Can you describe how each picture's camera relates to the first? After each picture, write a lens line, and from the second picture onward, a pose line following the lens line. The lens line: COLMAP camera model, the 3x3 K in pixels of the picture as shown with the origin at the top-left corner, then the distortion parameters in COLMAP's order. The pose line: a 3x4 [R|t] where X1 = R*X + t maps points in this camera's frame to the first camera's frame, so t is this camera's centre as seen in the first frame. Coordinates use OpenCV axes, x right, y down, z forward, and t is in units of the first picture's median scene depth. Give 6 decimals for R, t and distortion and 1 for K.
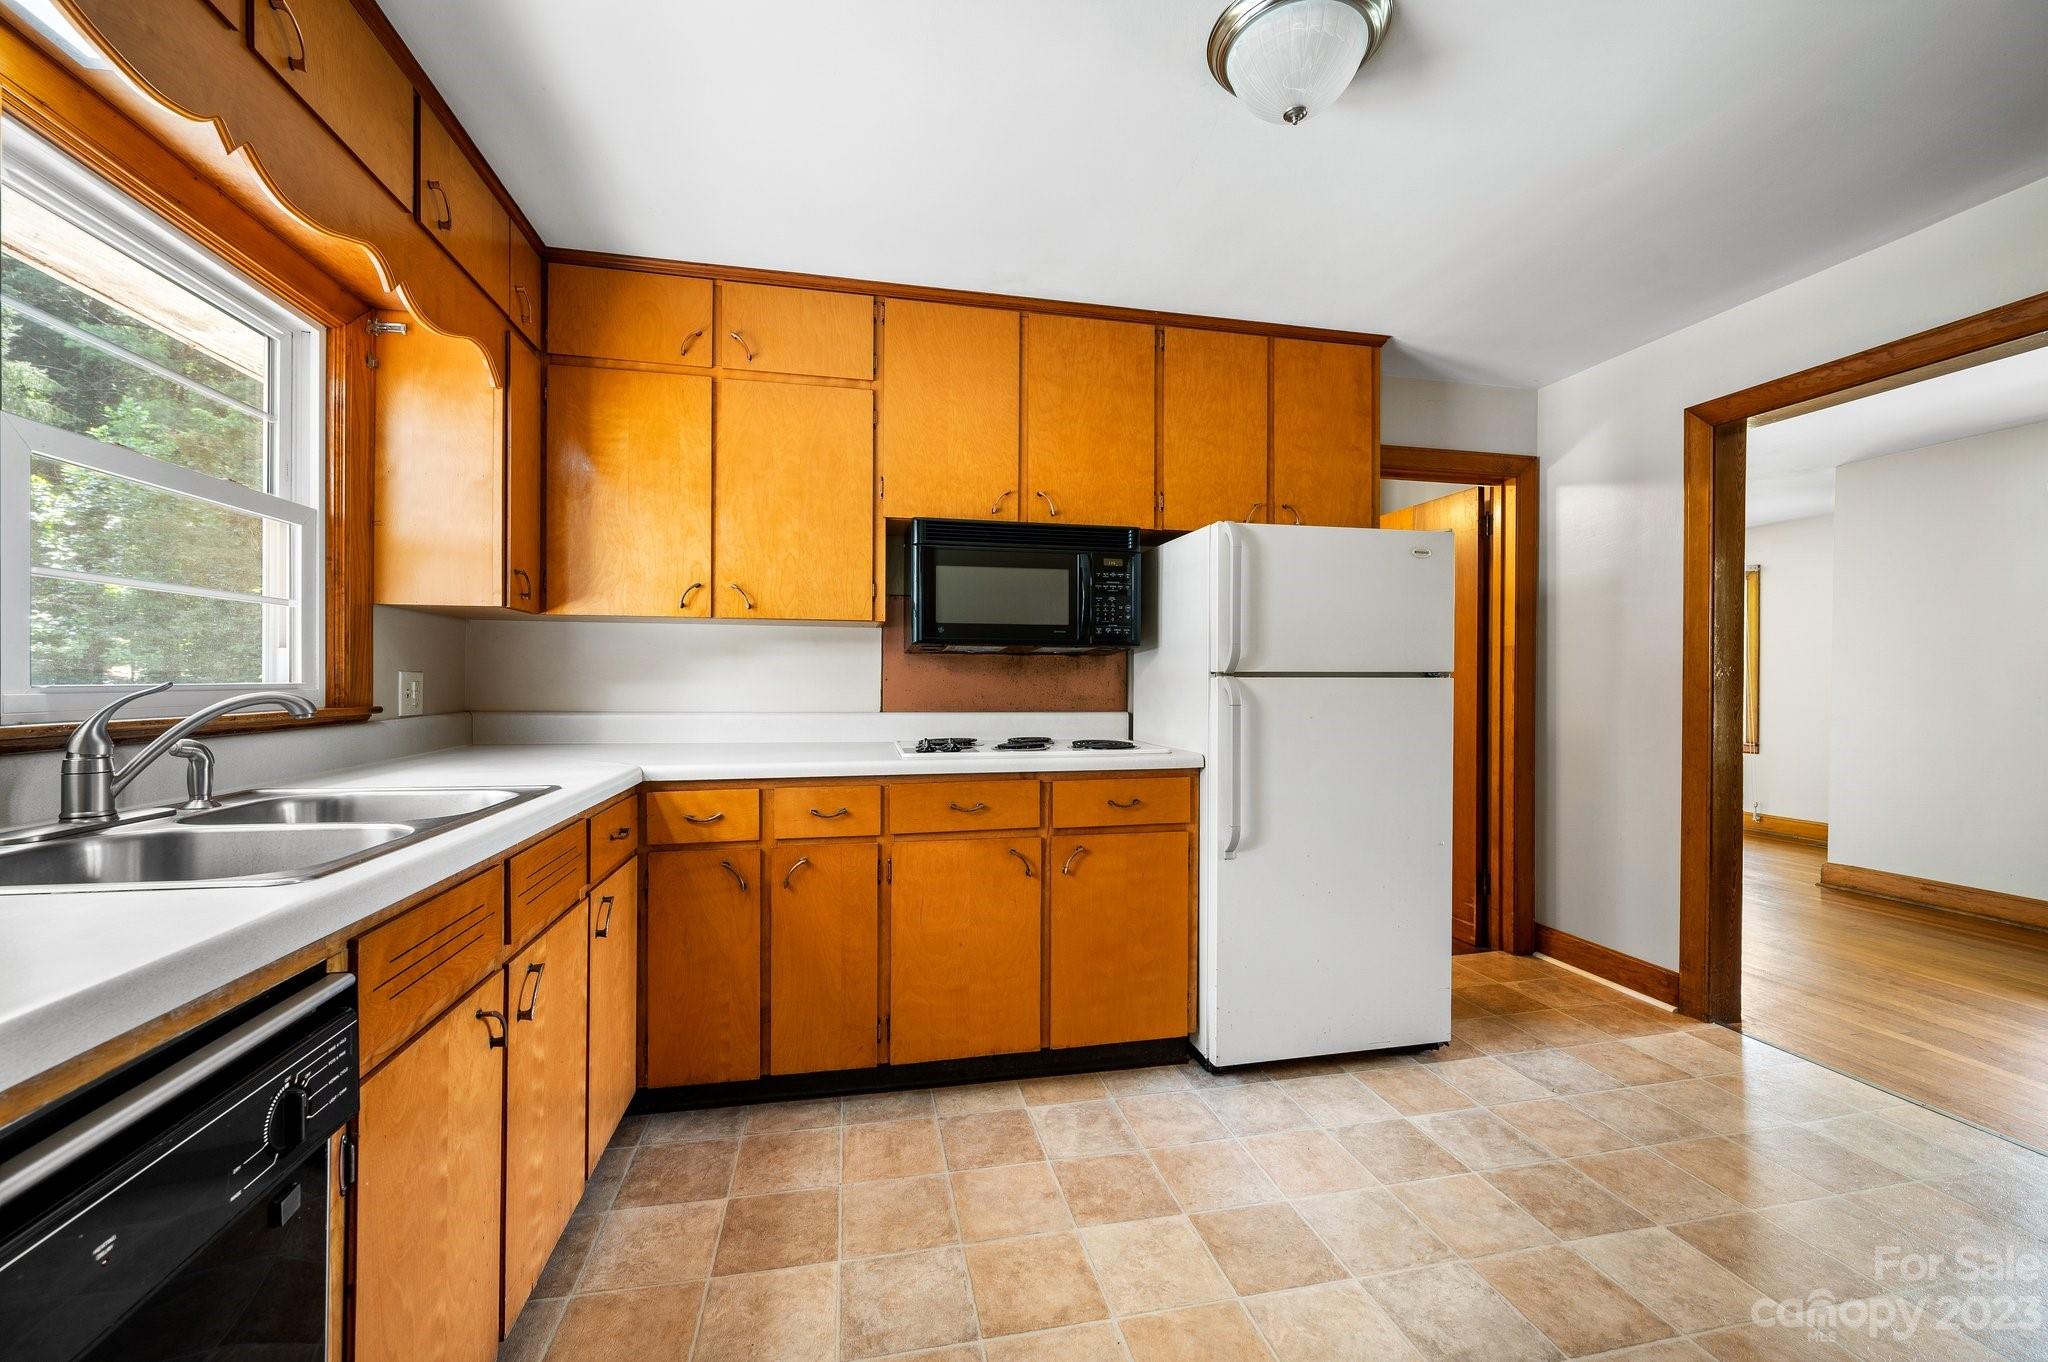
lens RADIAL K [[805.6, 0, 1017.5], [0, 805.6, 681.9], [0, 0, 1]] dist [-0.002073, 0.000201]
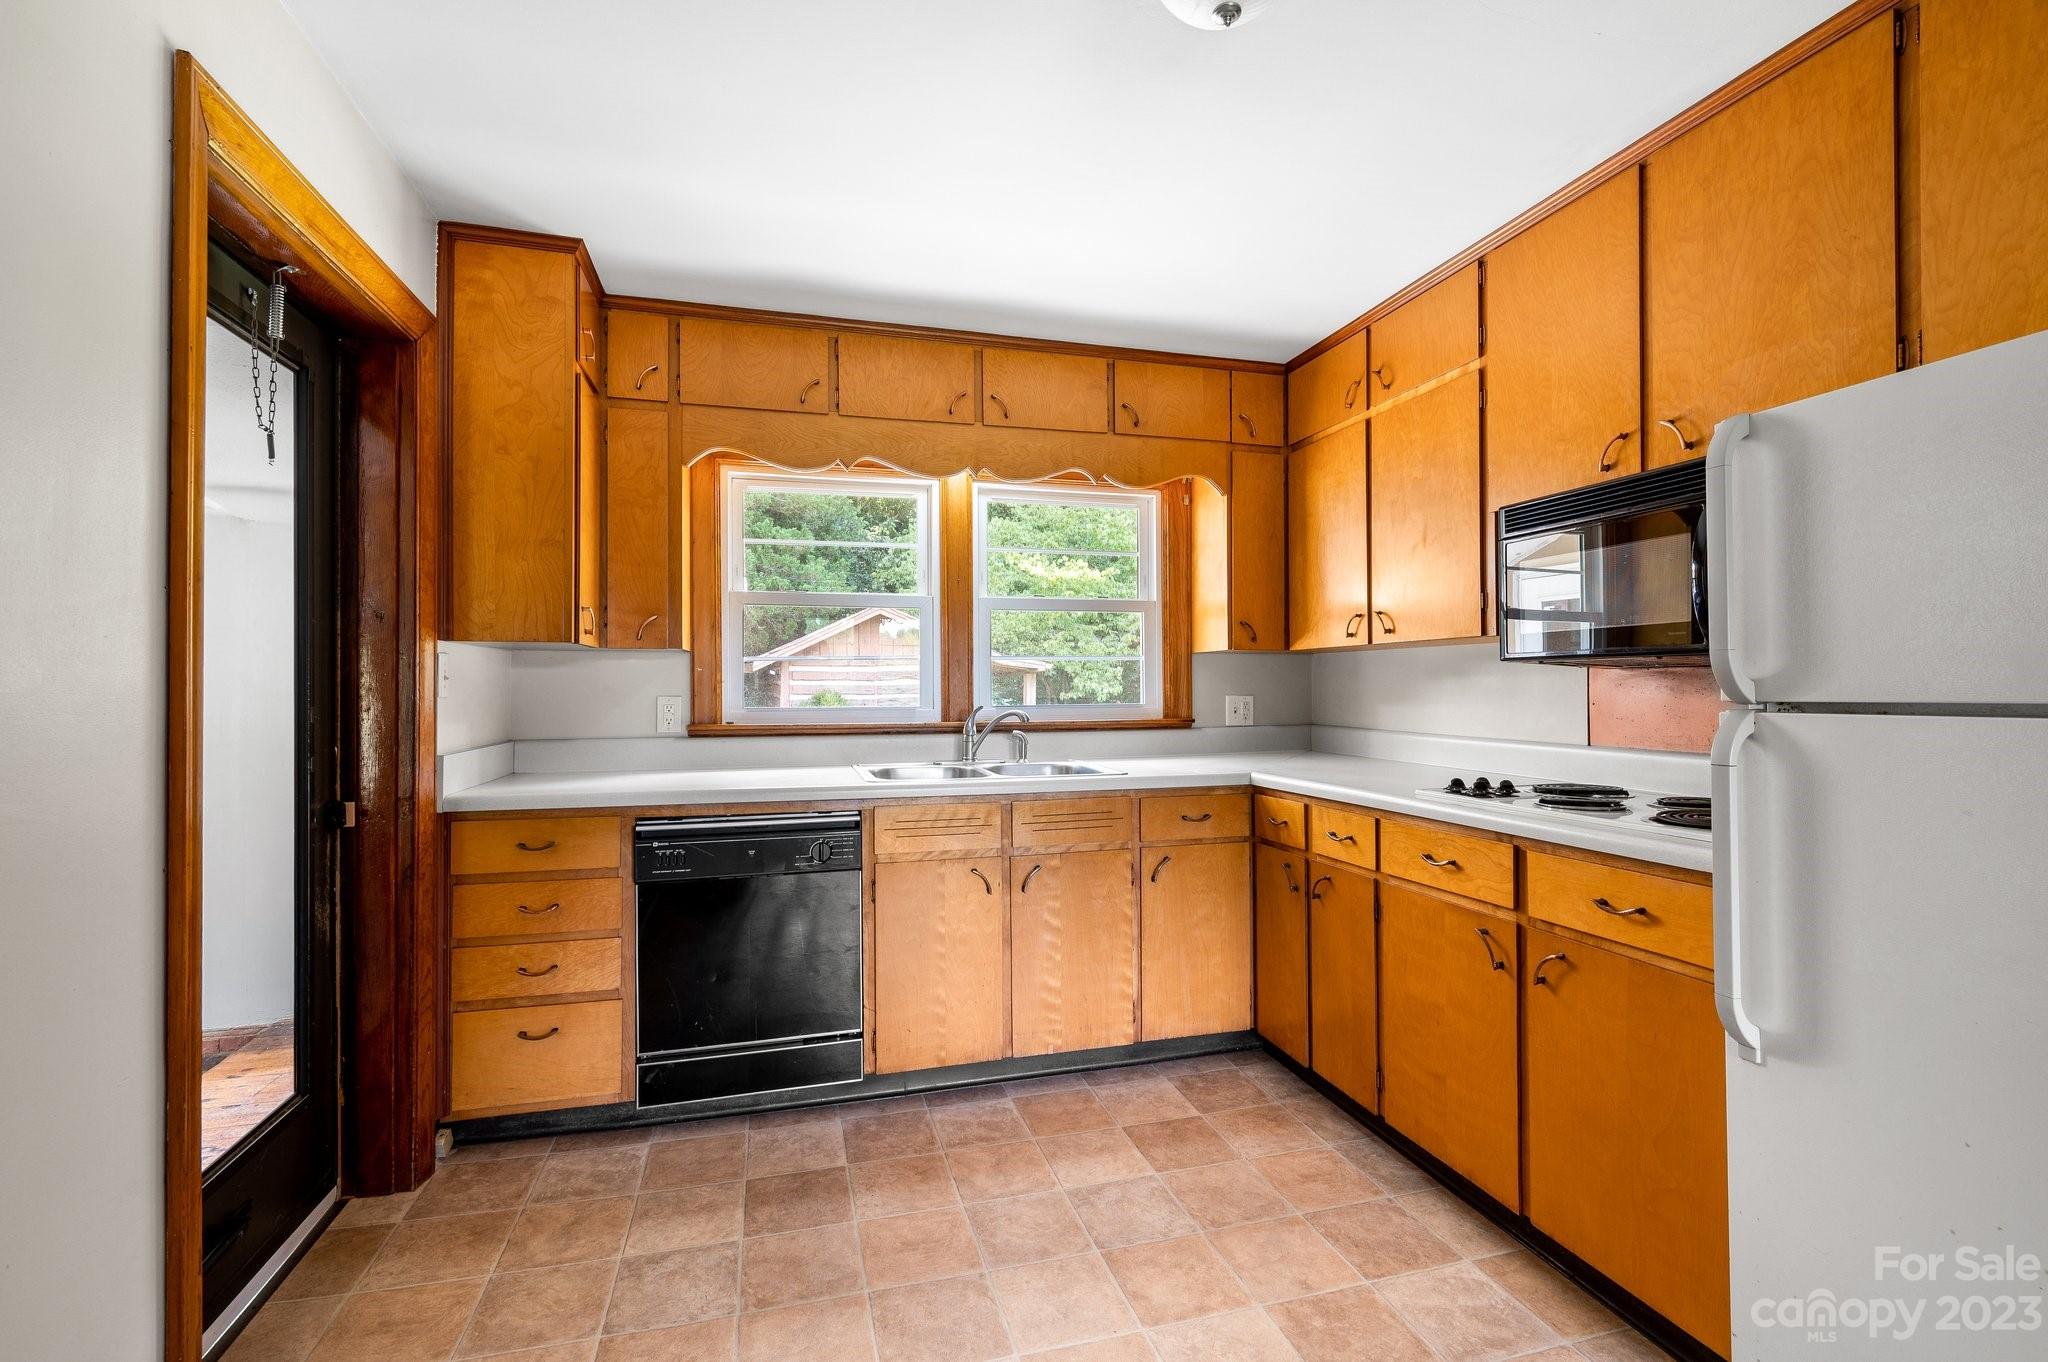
lens RADIAL K [[897.8, 0, 1024.0], [0, 897.8, 681.0], [0, 0, 1]] dist [0.000404, 0.000509]
pose [[0.065112, -0.011846, -0.997808, 0.881969], [0.001741, 0.999929, -0.011758, -0.020943], [0.997876, -0.000971, 0.065128, 0.534660]]
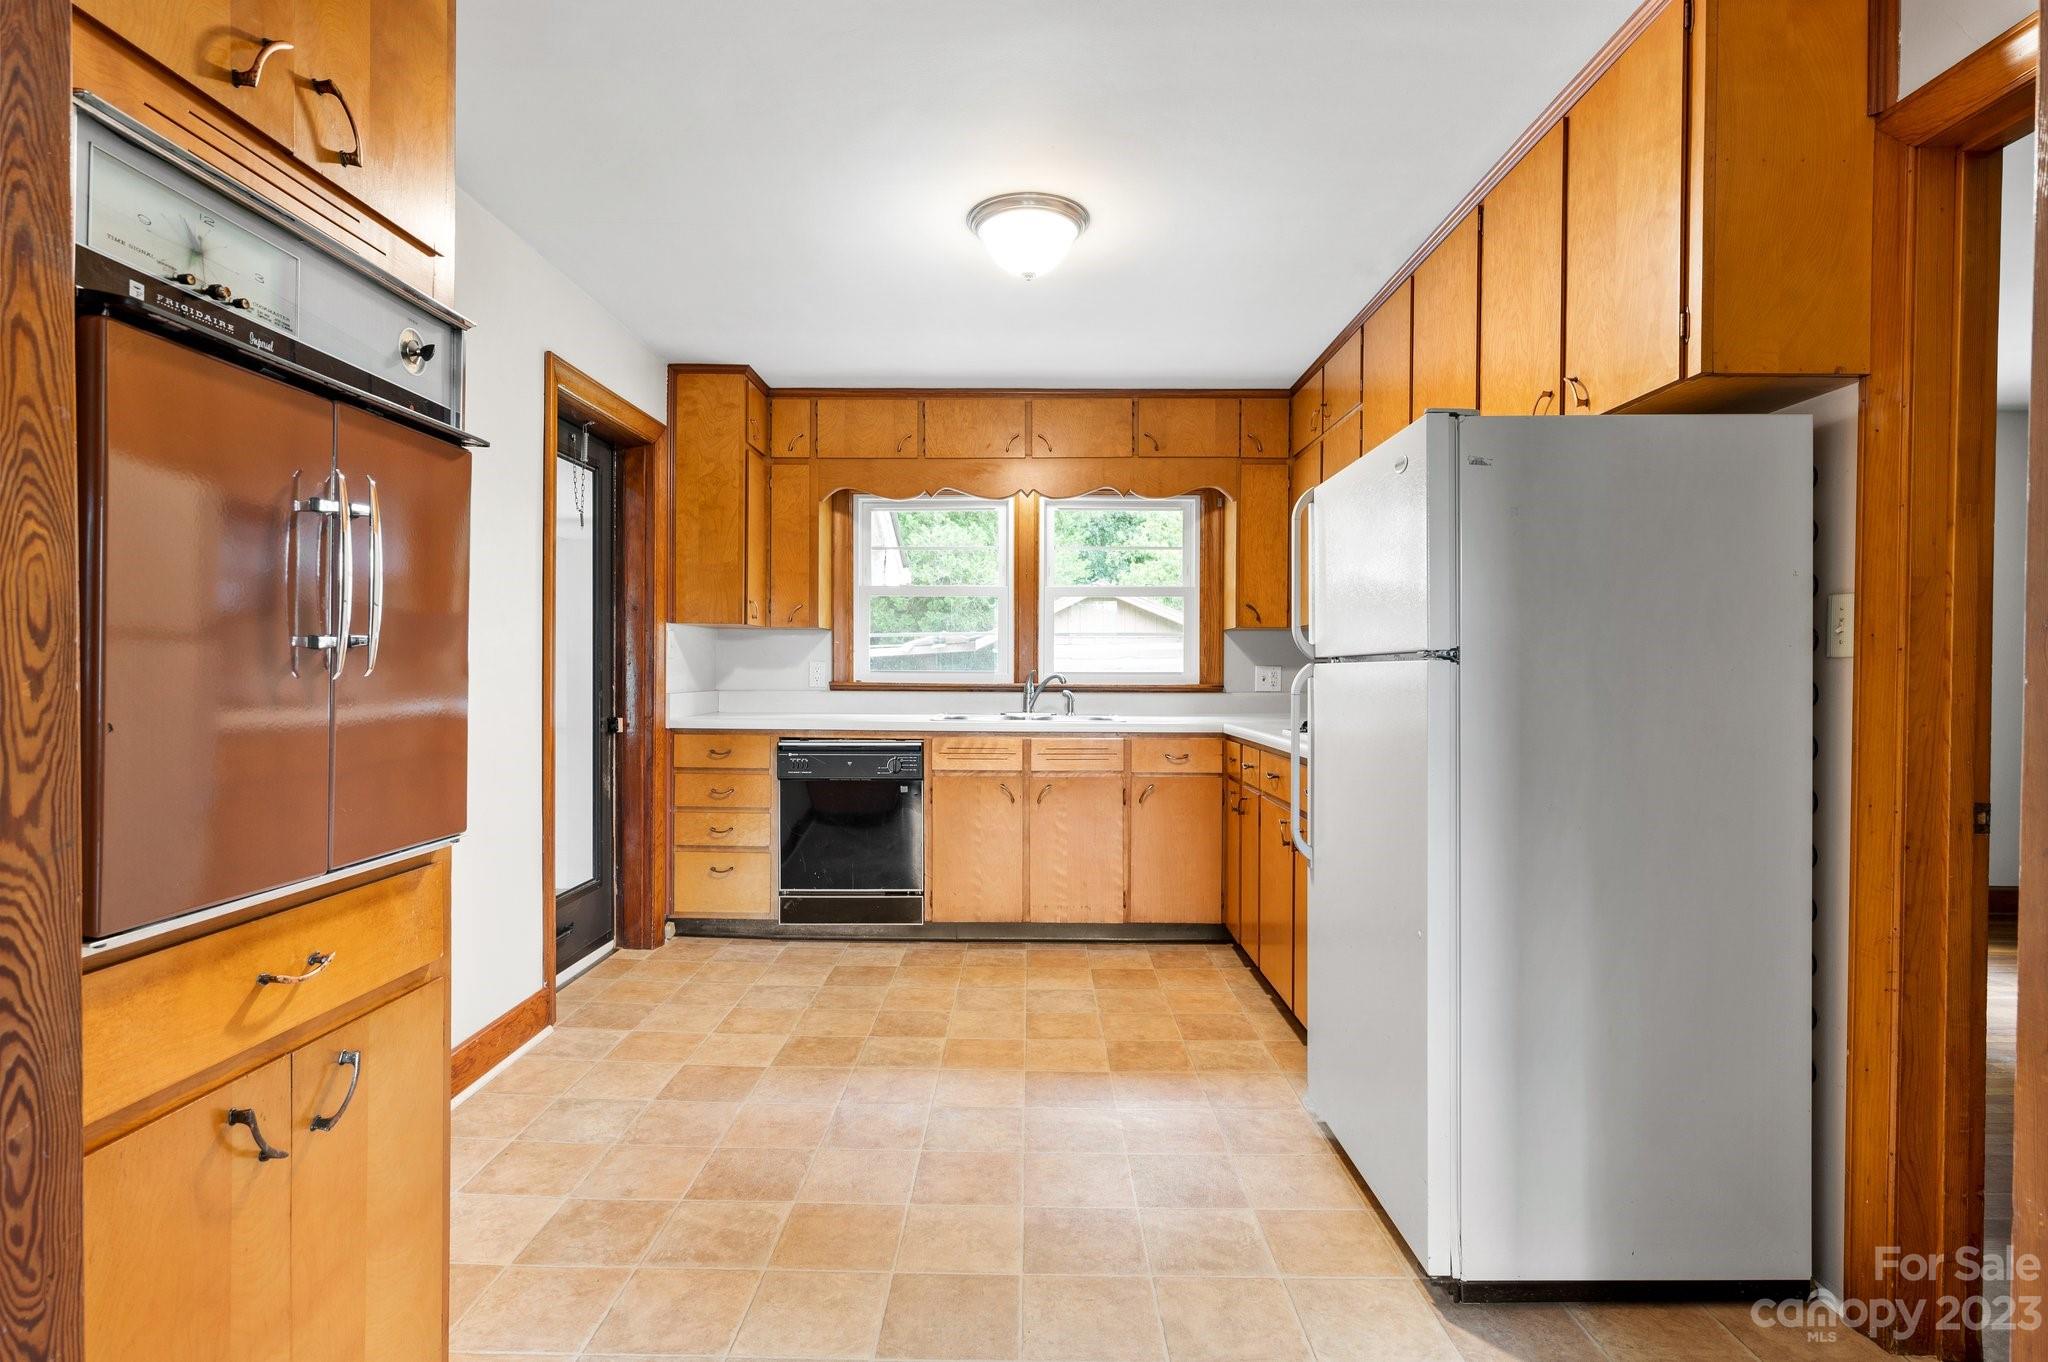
lens RADIAL K [[1007.4, 0, 1024.0], [0, 1007.4, 681.0], [0, 0, 1]] dist [-0.000488, -0.000214]
pose [[-0.212553, 0.004930, -0.977137, 1.532261], [-0.009566, 0.999929, 0.007126, 0.009639], [0.977103, 0.010862, -0.212491, 1.000329]]
